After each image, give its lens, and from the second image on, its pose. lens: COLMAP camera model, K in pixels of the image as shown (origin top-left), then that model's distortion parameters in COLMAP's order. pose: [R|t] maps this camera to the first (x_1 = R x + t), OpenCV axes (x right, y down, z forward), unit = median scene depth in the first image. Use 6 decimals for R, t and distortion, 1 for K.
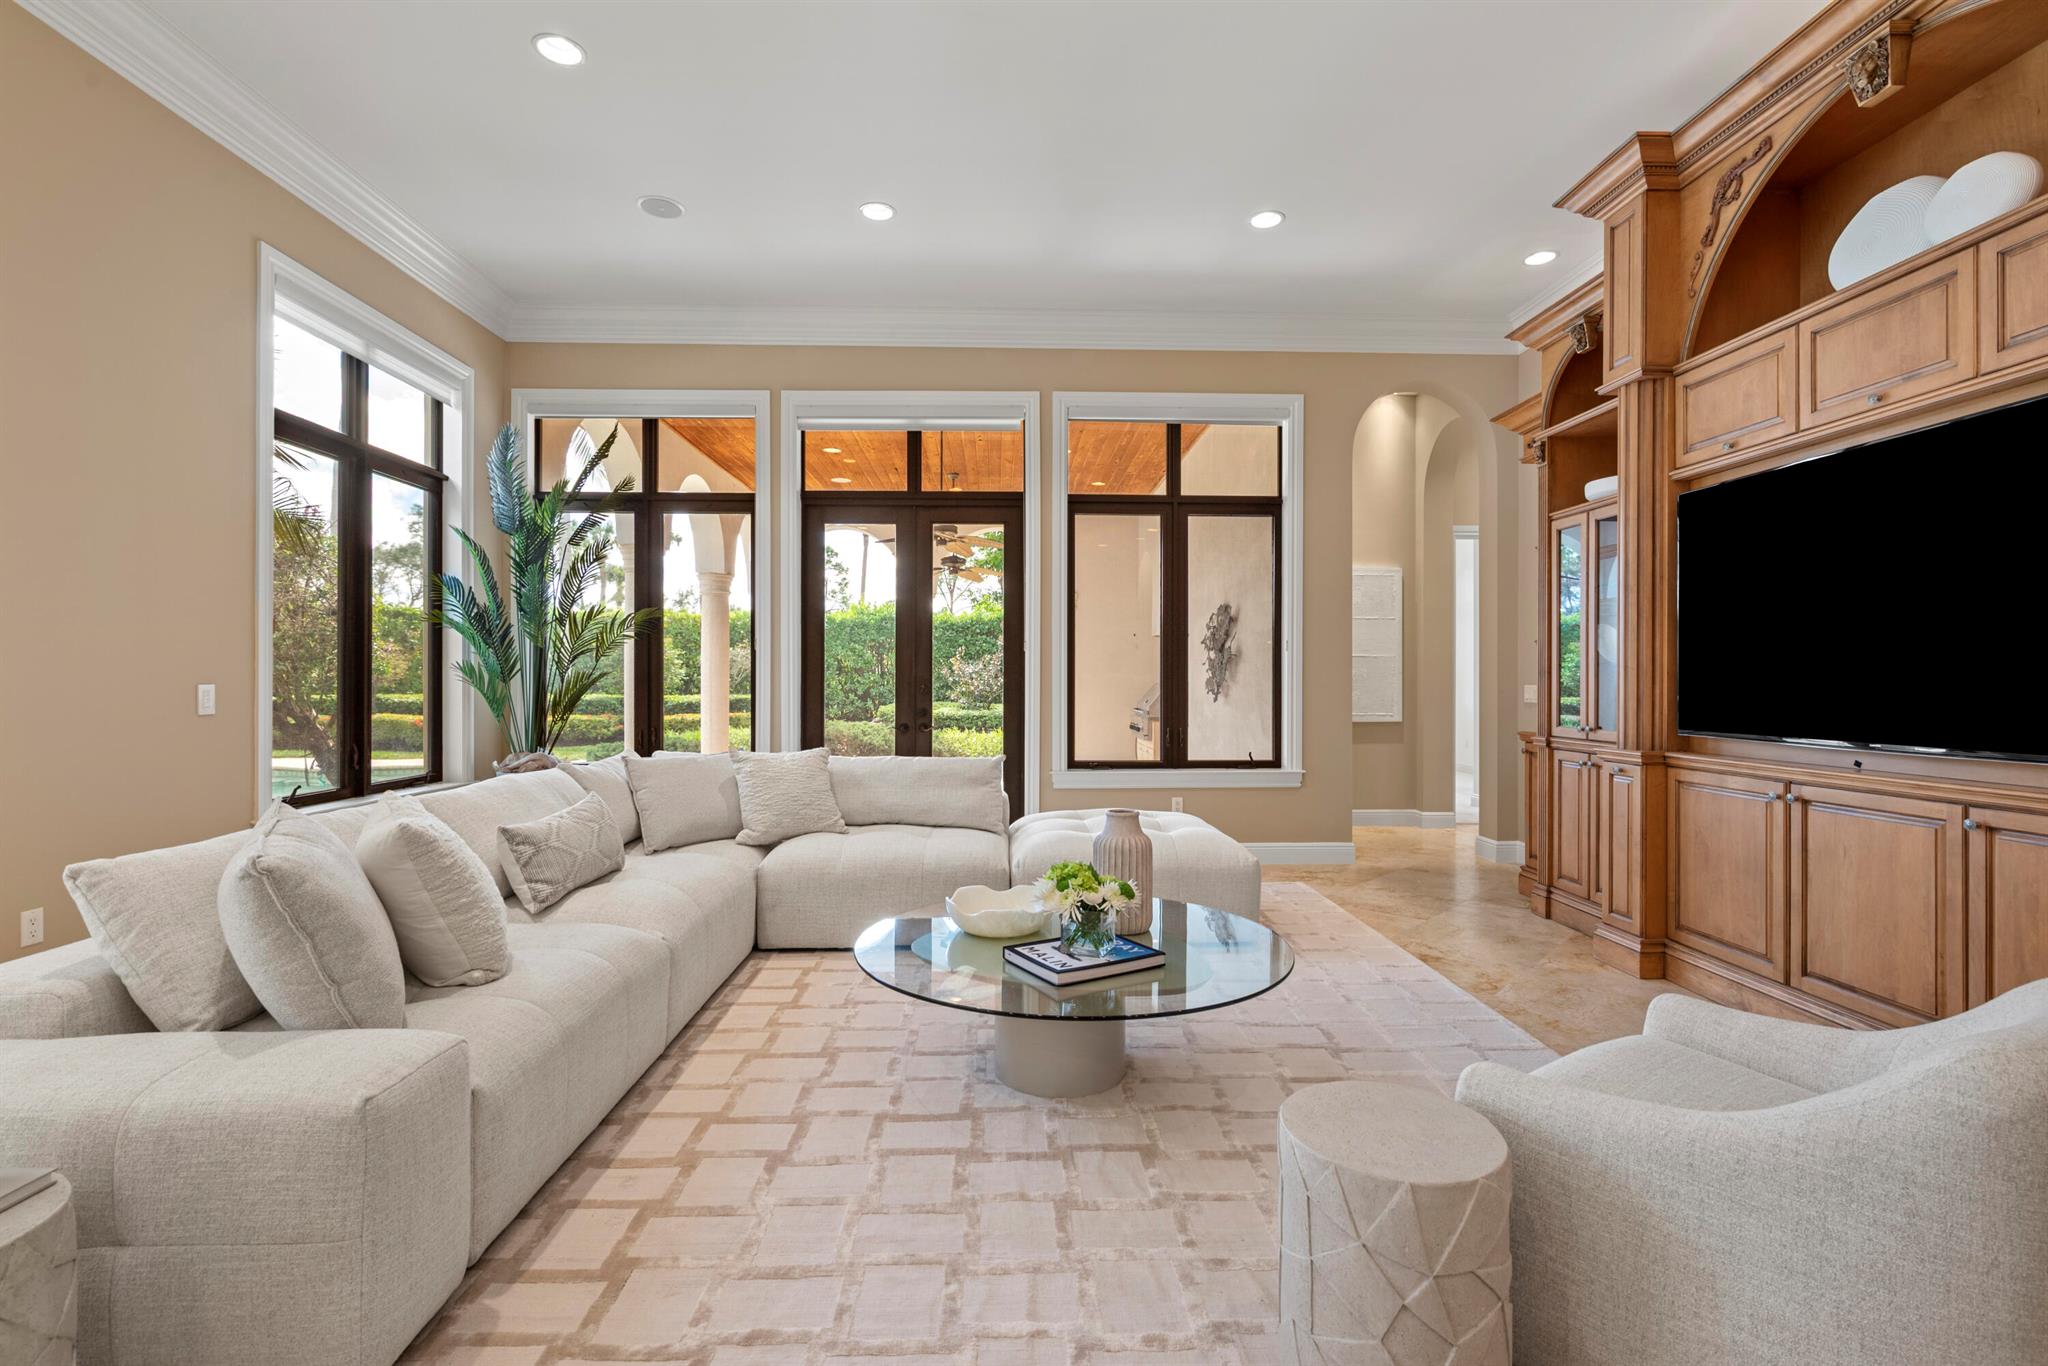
lens RADIAL K [[930.7, 0, 1028.1], [0, 930.7, 677.0], [0, 0, 1]] dist [0.000452, -0.000305]
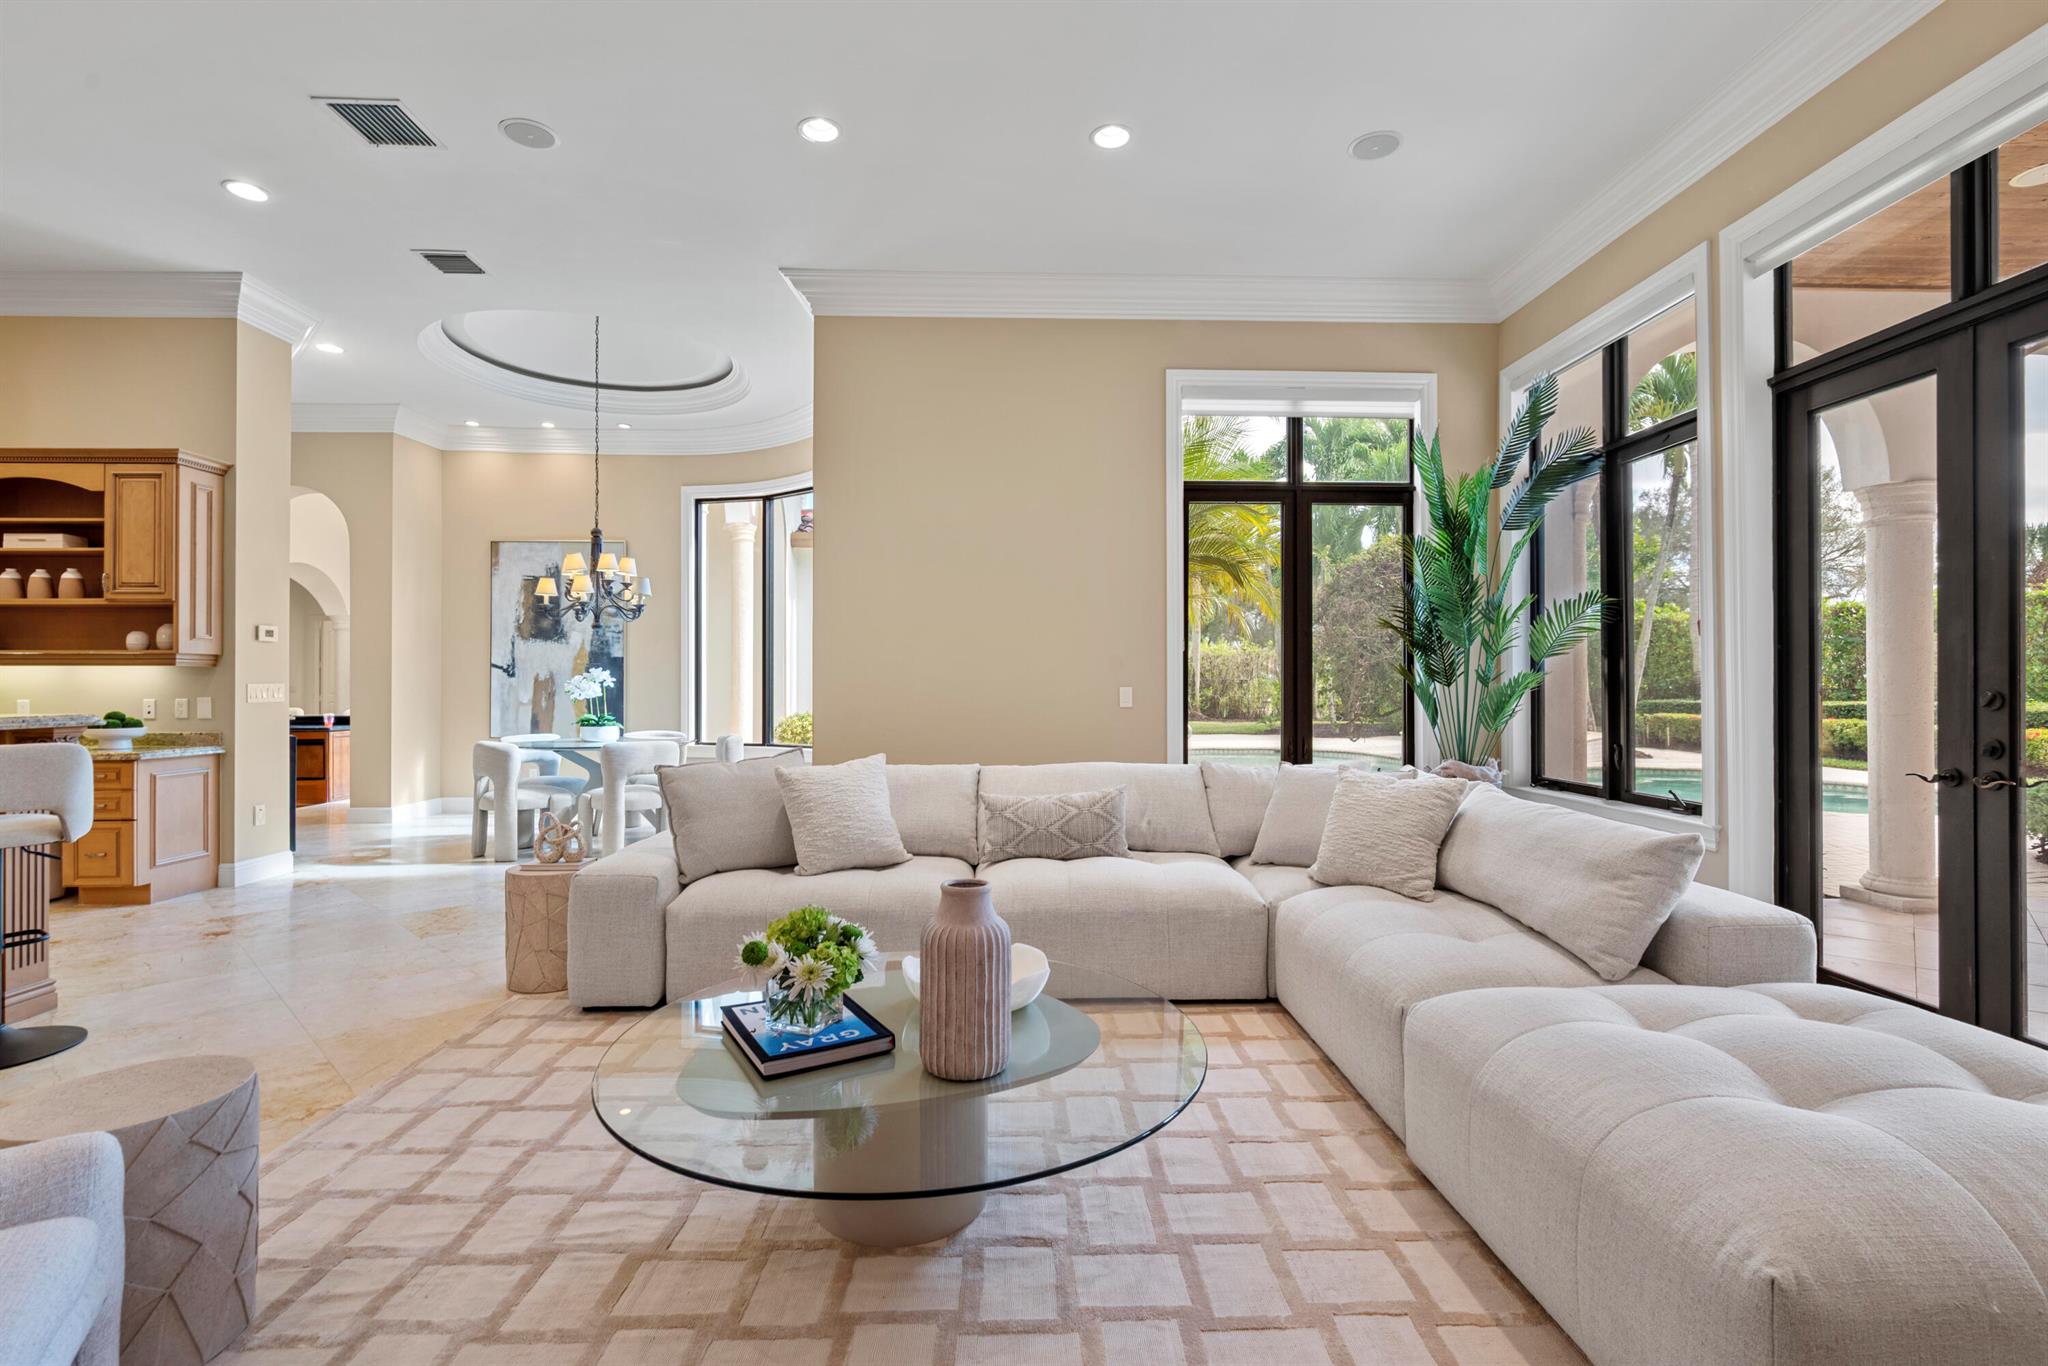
lens RADIAL K [[930.3, 0, 1019.0], [0, 930.3, 679.8], [0, 0, 1]] dist [0.003755, 0.000073]
pose [[-0.005898, -0.006716, -0.999960, 0.477246], [0.004551, 0.999967, -0.006743, 0.003396], [0.999972, -0.004590, -0.005868, 0.659614]]
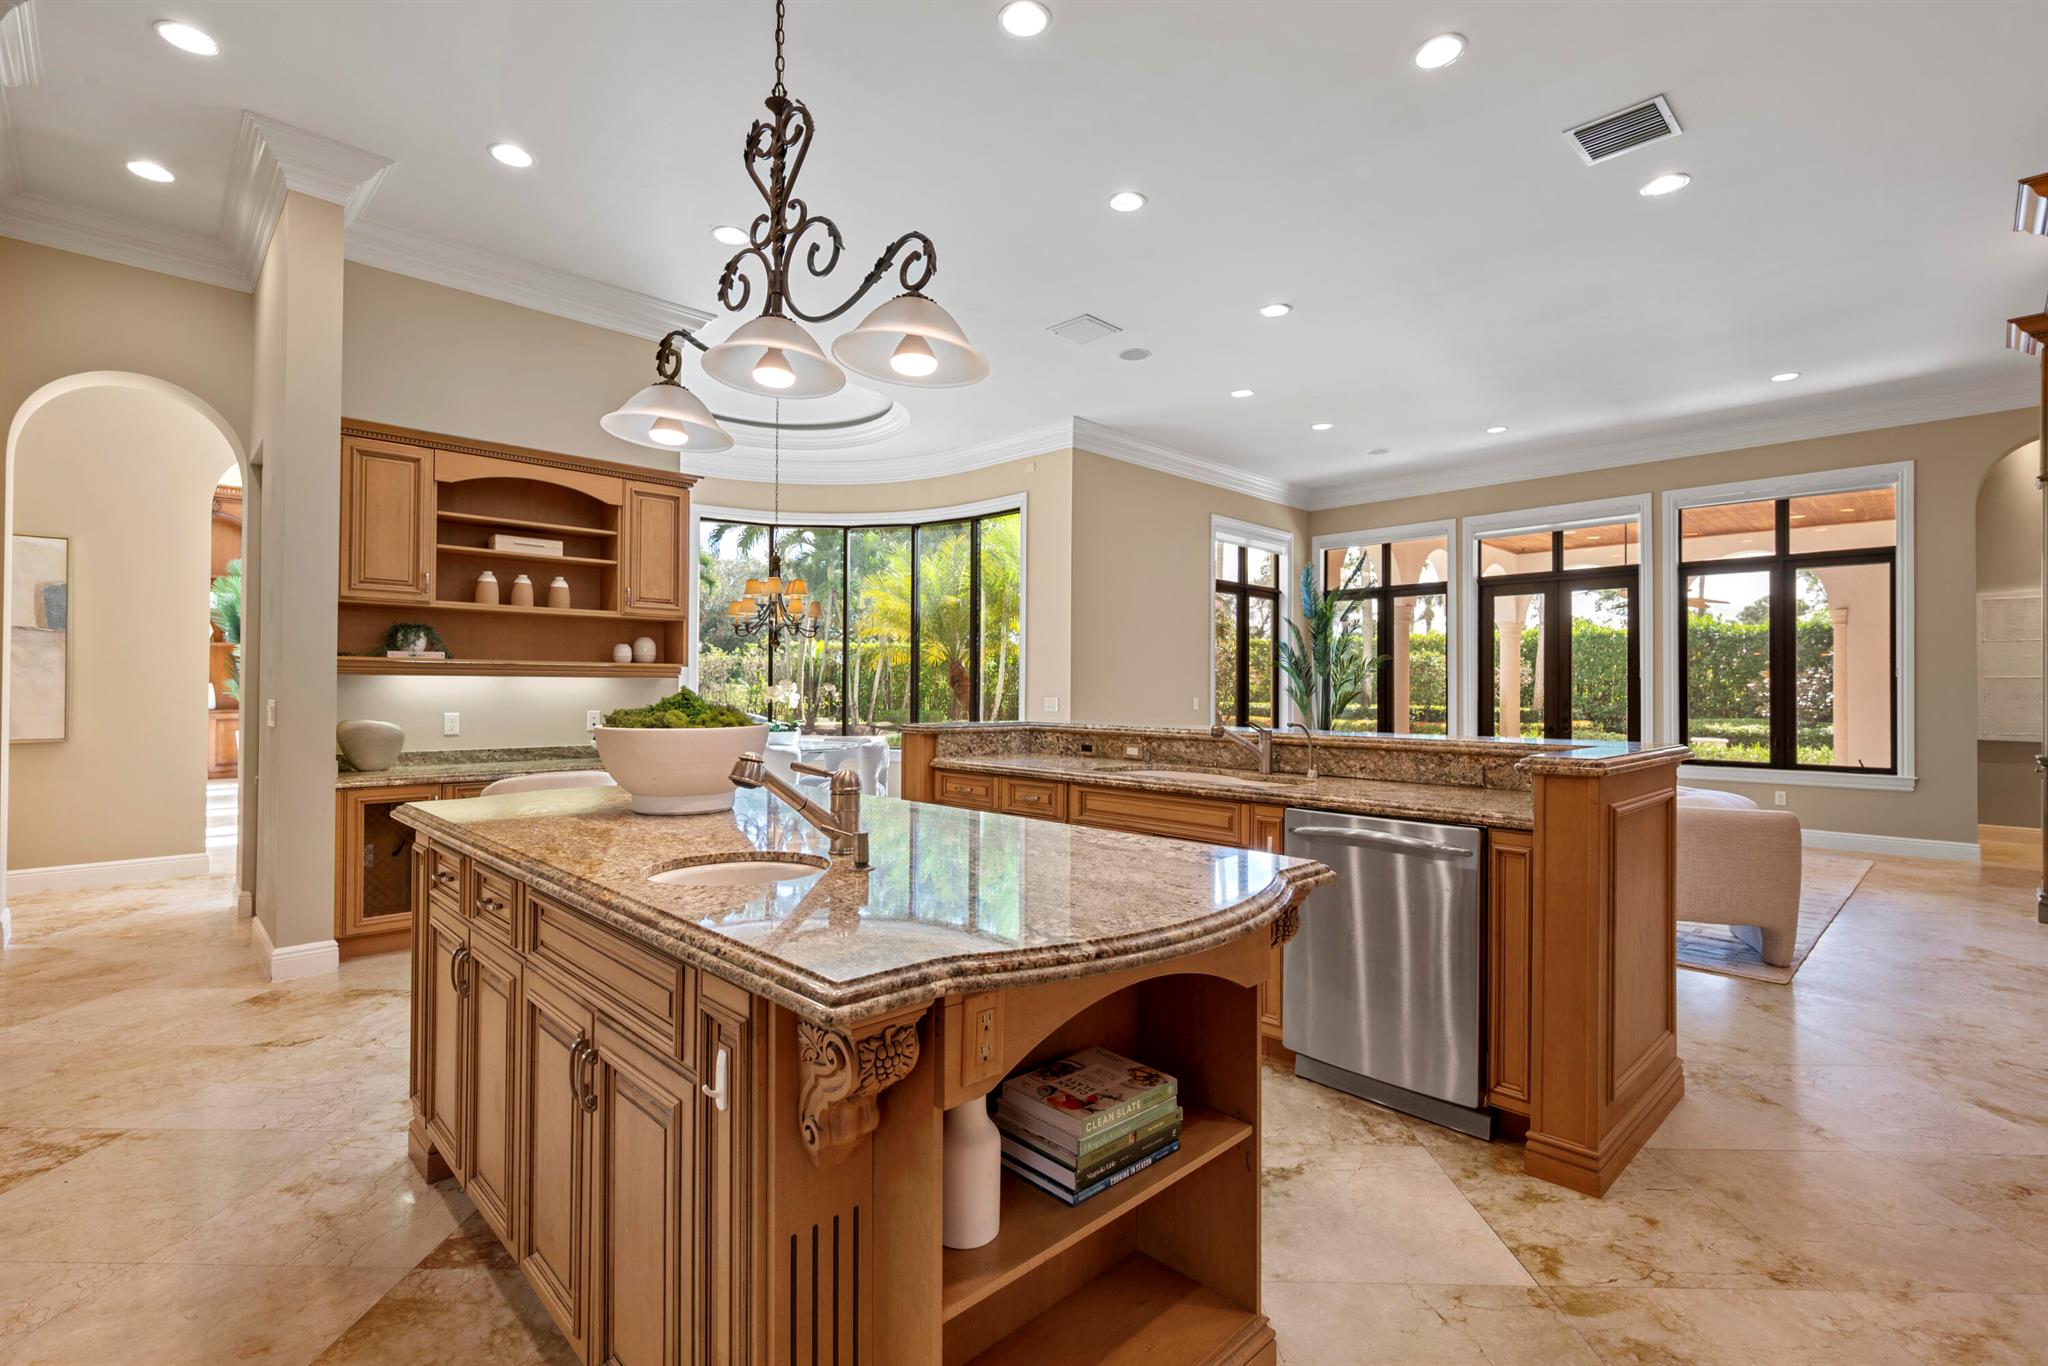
lens RADIAL K [[937.8, 0, 1027.5], [0, 937.8, 679.6], [0, 0, 1]] dist [0.000965, 0.000014]
pose [[0.675538, -0.004701, -0.737310, 0.536824], [-0.002032, 0.999964, -0.008238, -0.015672], [0.737322, 0.007063, 0.675504, -0.828918]]
